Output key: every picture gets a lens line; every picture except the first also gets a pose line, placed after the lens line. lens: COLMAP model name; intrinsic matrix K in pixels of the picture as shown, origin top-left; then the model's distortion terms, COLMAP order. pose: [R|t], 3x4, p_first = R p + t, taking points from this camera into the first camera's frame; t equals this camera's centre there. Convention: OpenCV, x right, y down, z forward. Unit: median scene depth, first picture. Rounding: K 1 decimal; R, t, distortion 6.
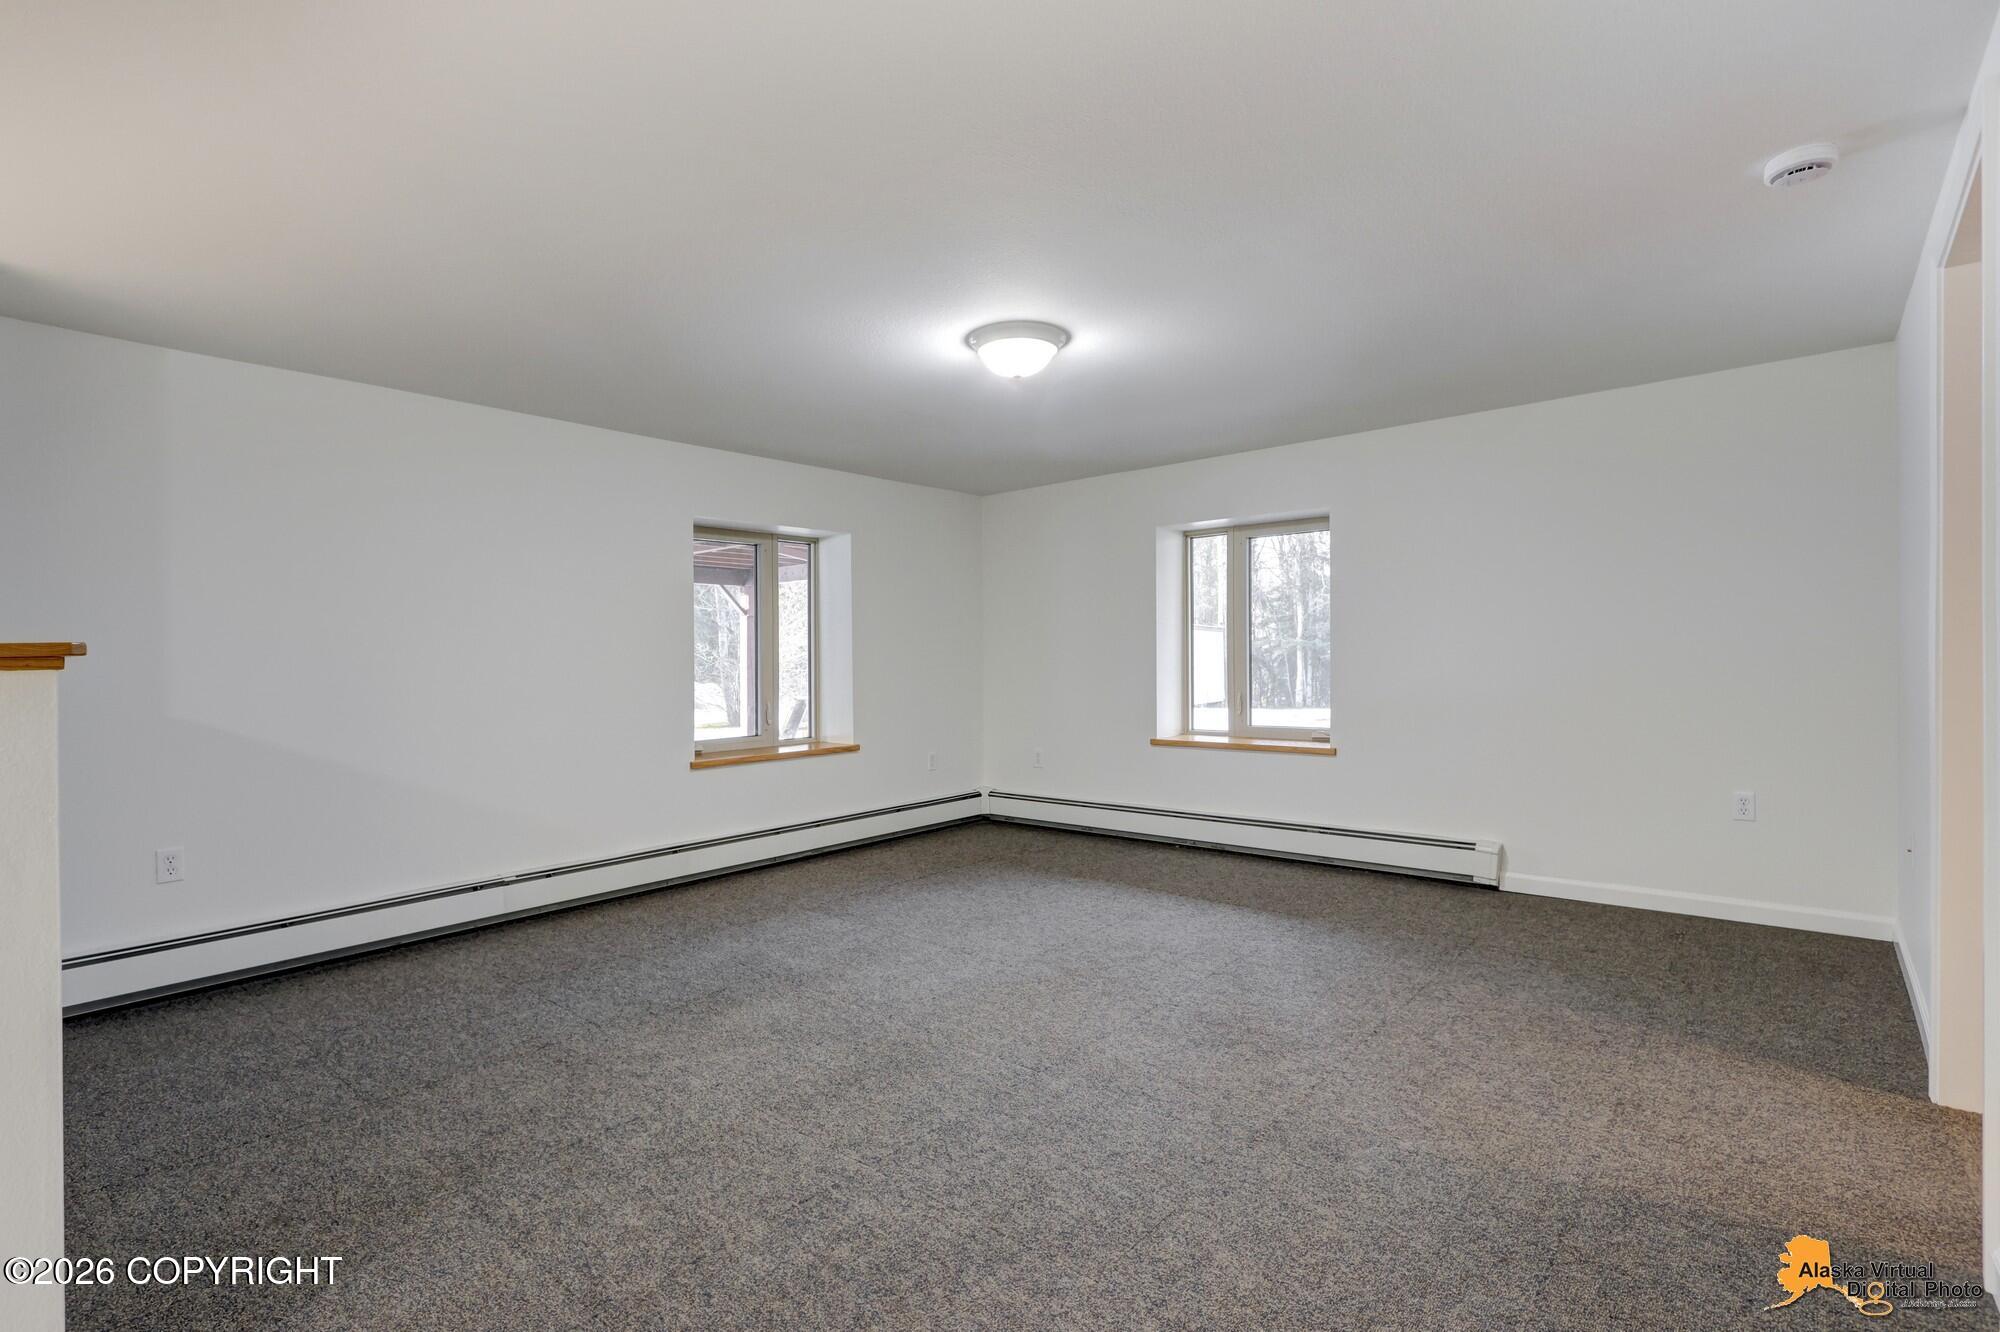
lens RADIAL K [[929.9, 0, 955.2], [0, 929.9, 676.8], [0, 0, 1]] dist [0.011510, -0.005214]
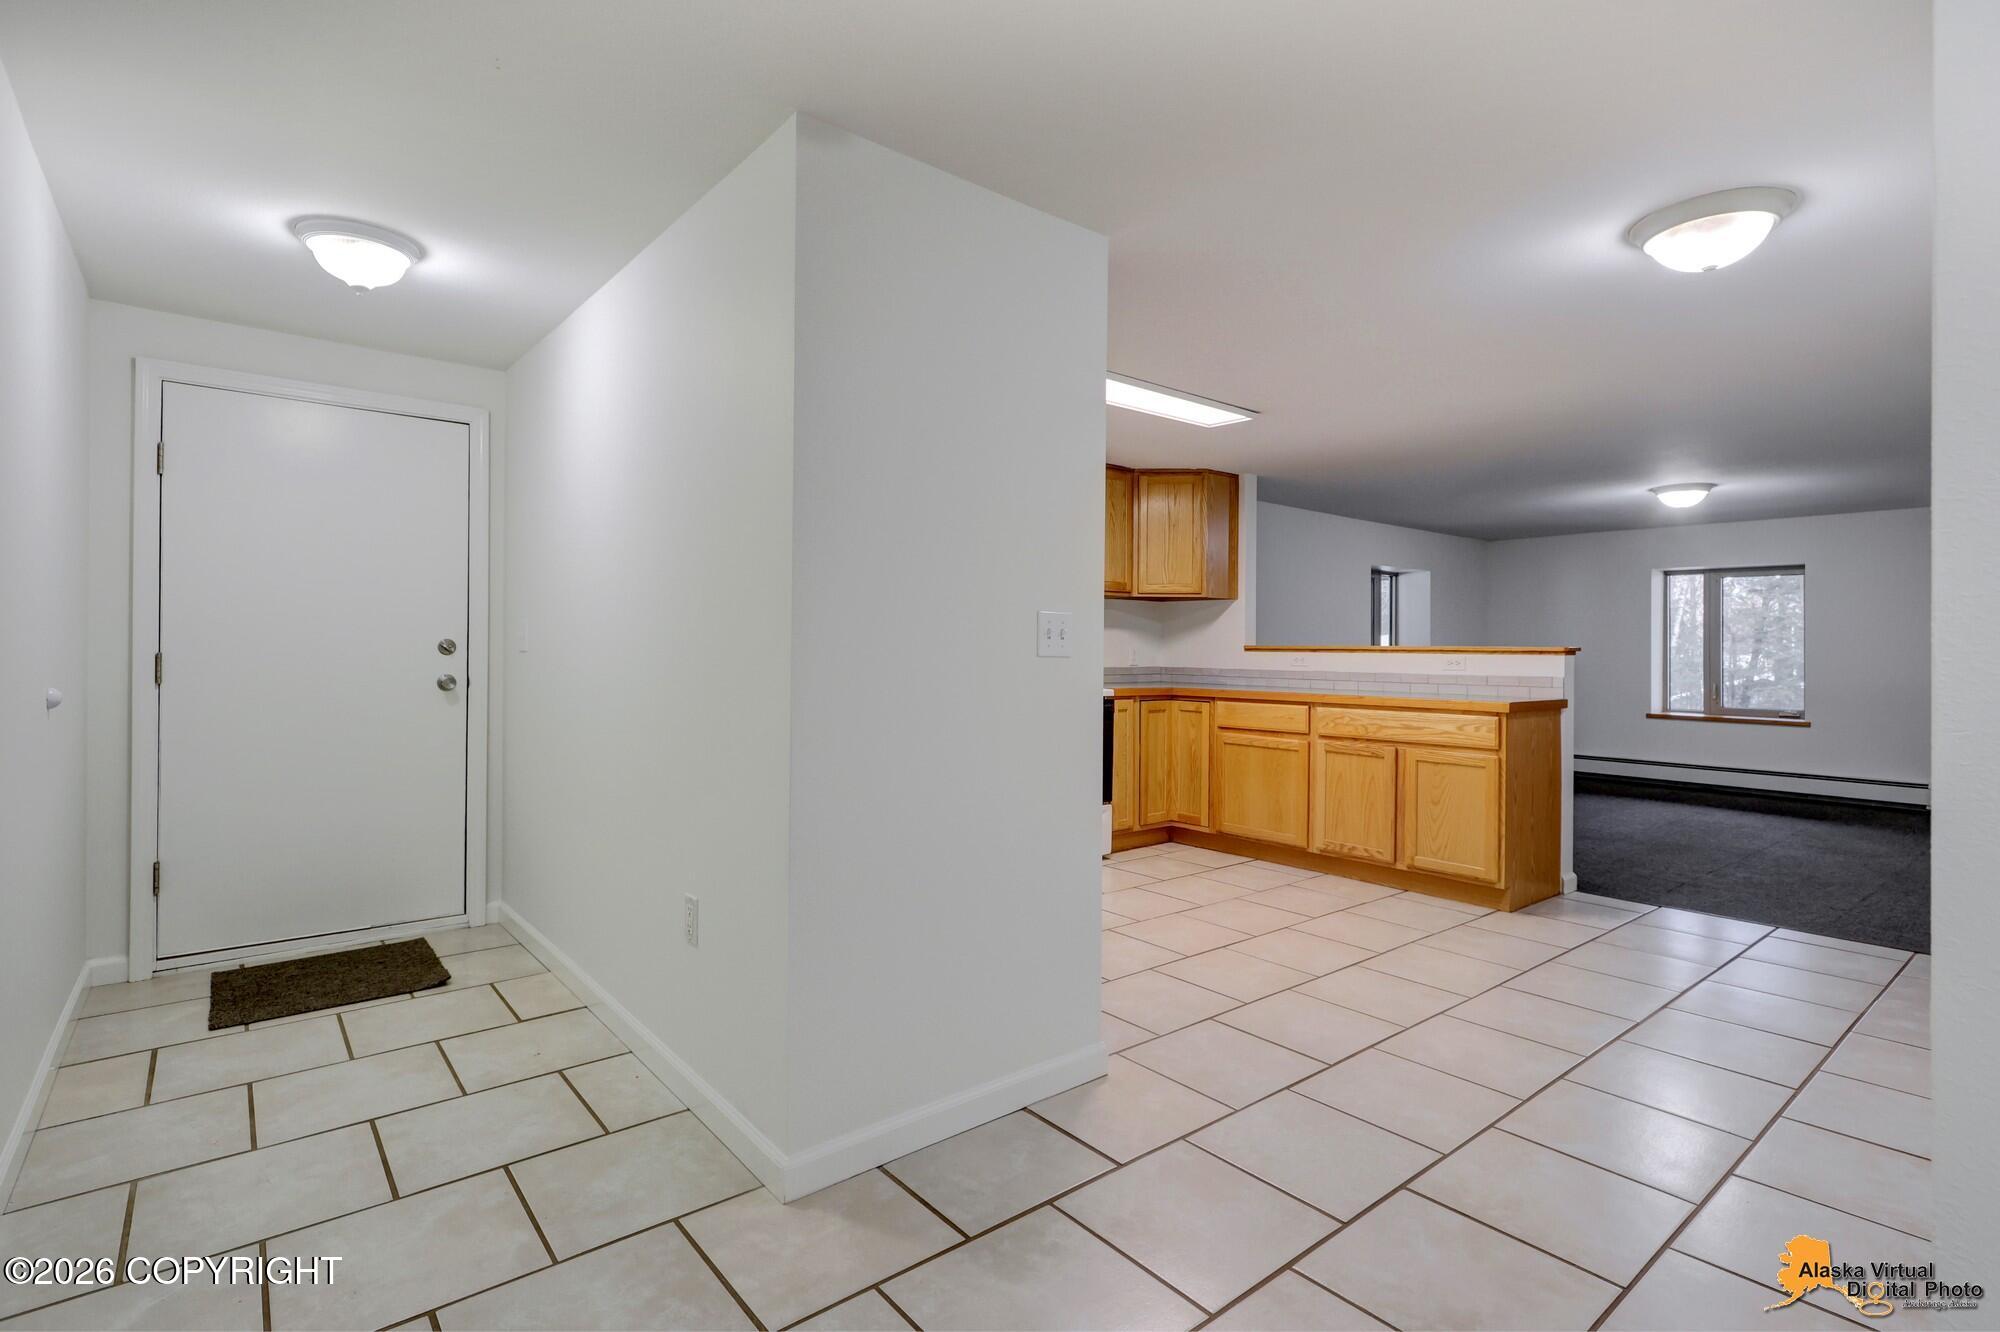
lens RADIAL K [[929.9, 0, 973.6], [0, 929.9, 641.1], [0, 0, 1]] dist [0.011510, -0.005214]
pose [[0.985585, 0.024347, -0.167423, -0.662668], [-0.029049, 0.999248, -0.025692, 0.024519], [0.166671, 0.030185, 0.985550, -0.706993]]
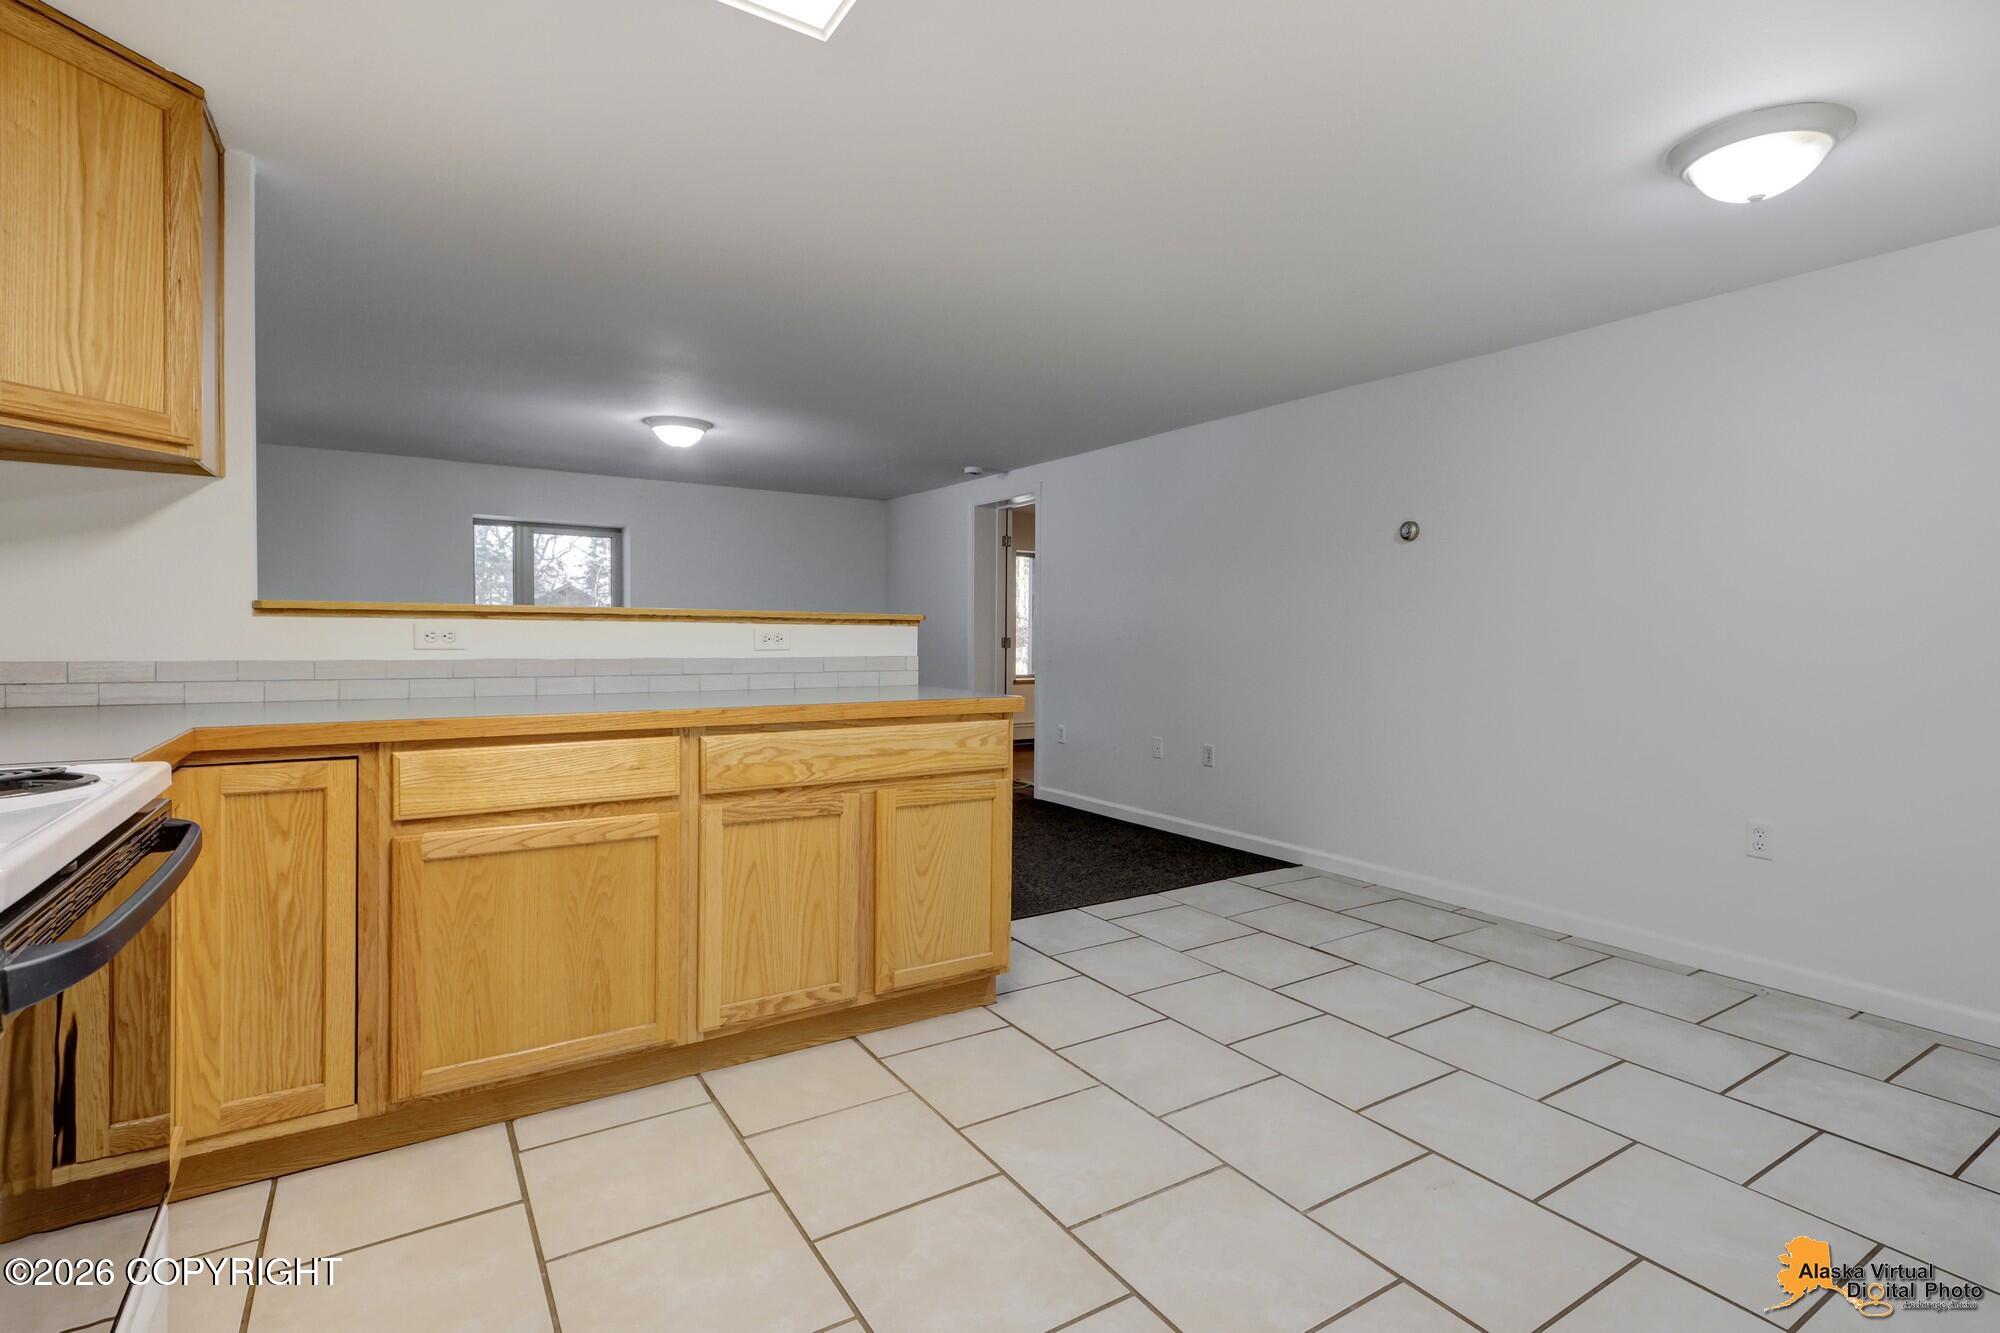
lens RADIAL K [[946.5, 0, 984.5], [0, 946.5, 642.1], [0, 0, 1]] dist [-0.000598, -0.000486]
pose [[0.252423, 0.005222, 0.967603, -0.891182], [0.002596, 0.999978, -0.006074, 0.014272], [-0.967613, 0.004045, 0.252404, 0.070005]]
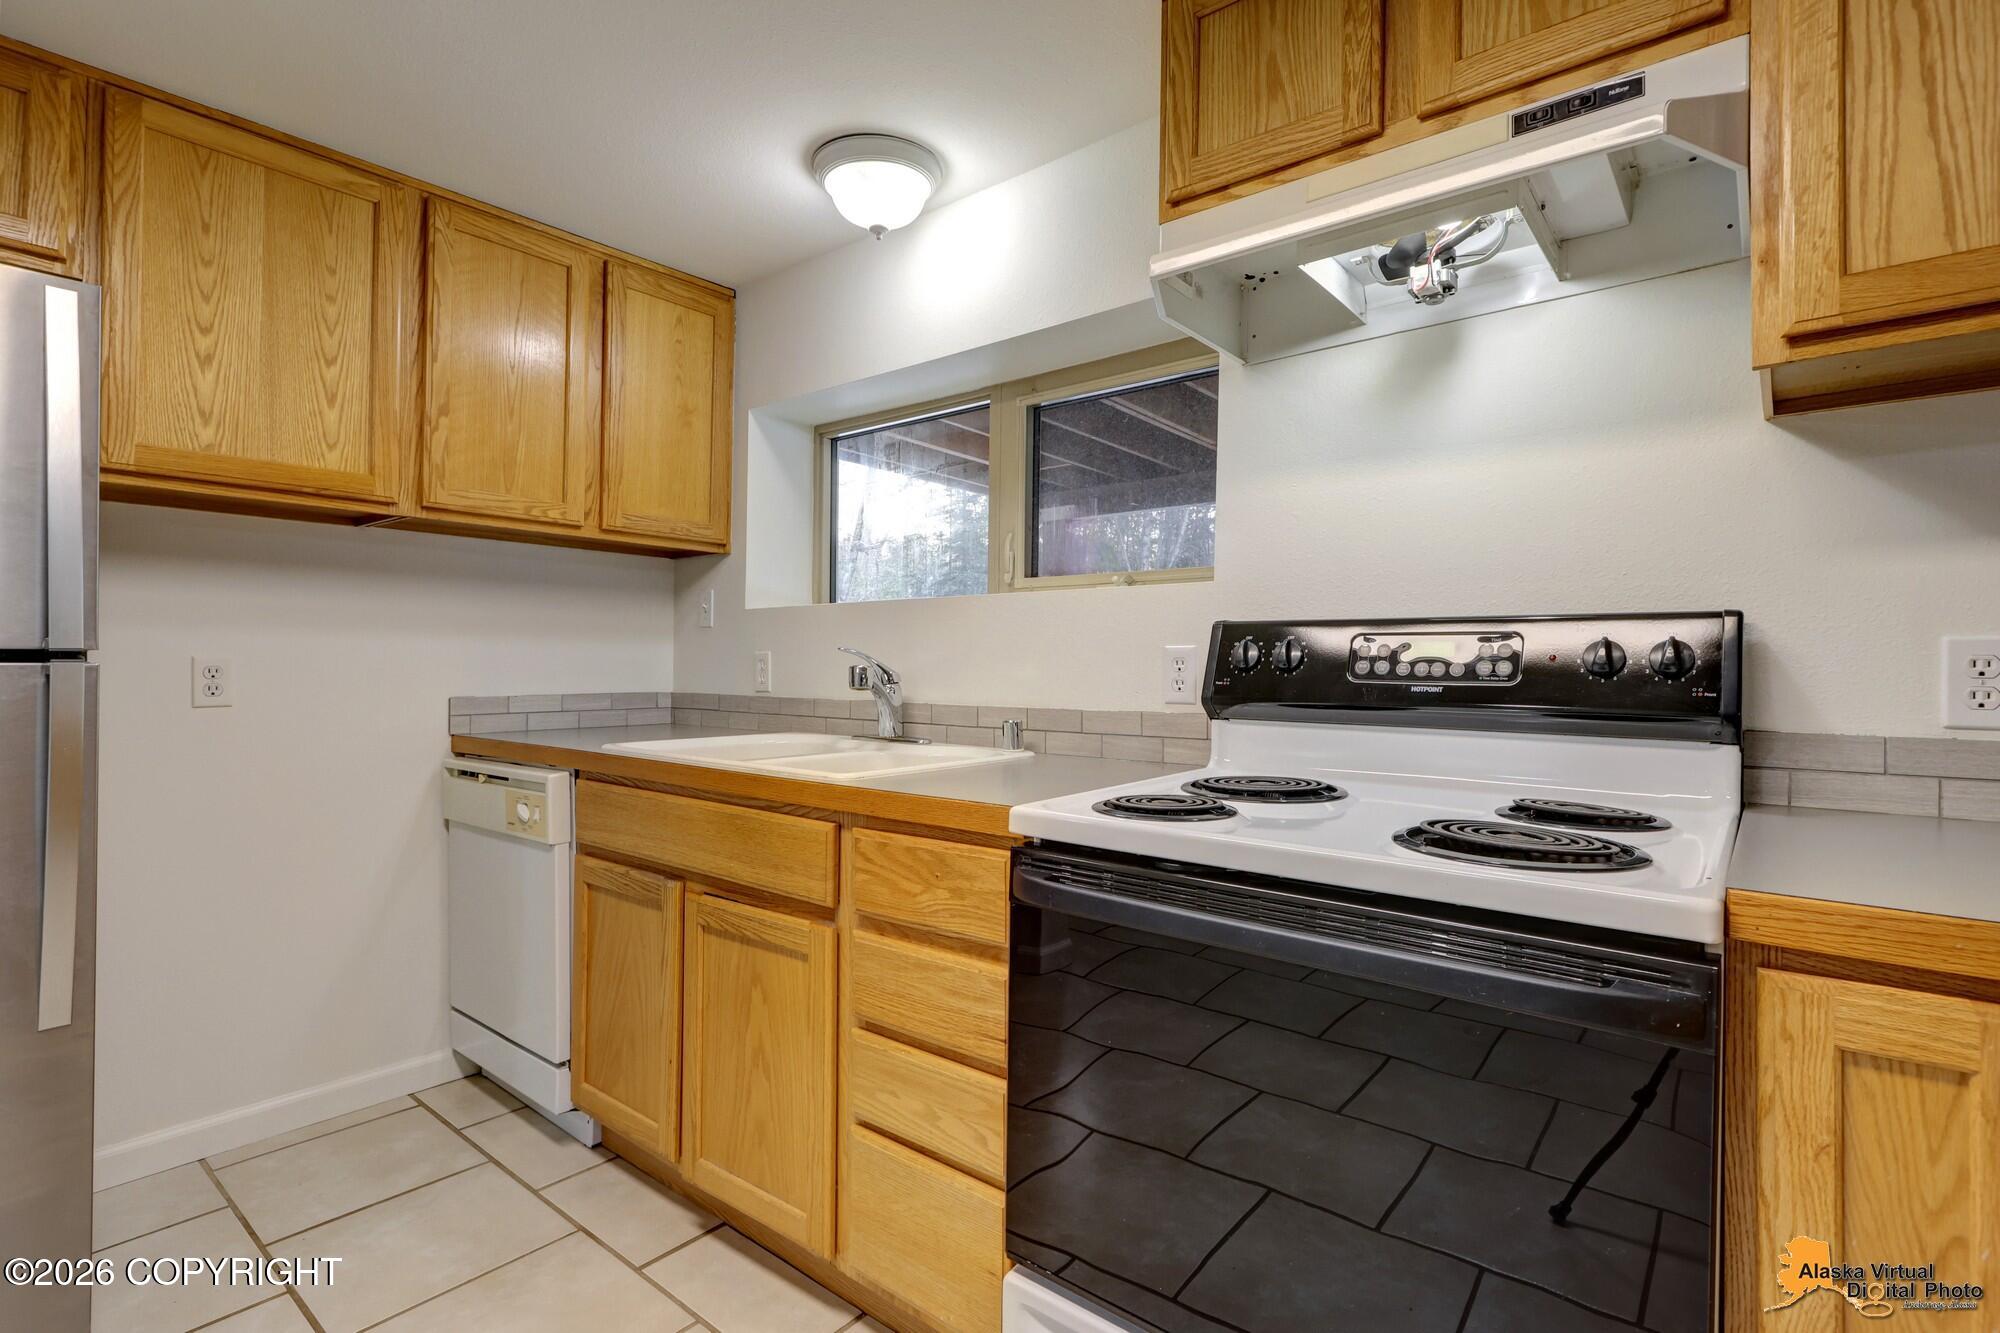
lens RADIAL K [[929.9, 0, 1017.1], [0, 929.9, 657.8], [0, 0, 1]] dist [0.011510, -0.005214]
pose [[0.064205, 0.008288, -0.997902, -0.523596], [-0.021086, 0.999754, 0.006947, 0.006390], [0.997714, 0.020596, 0.064364, 0.237116]]
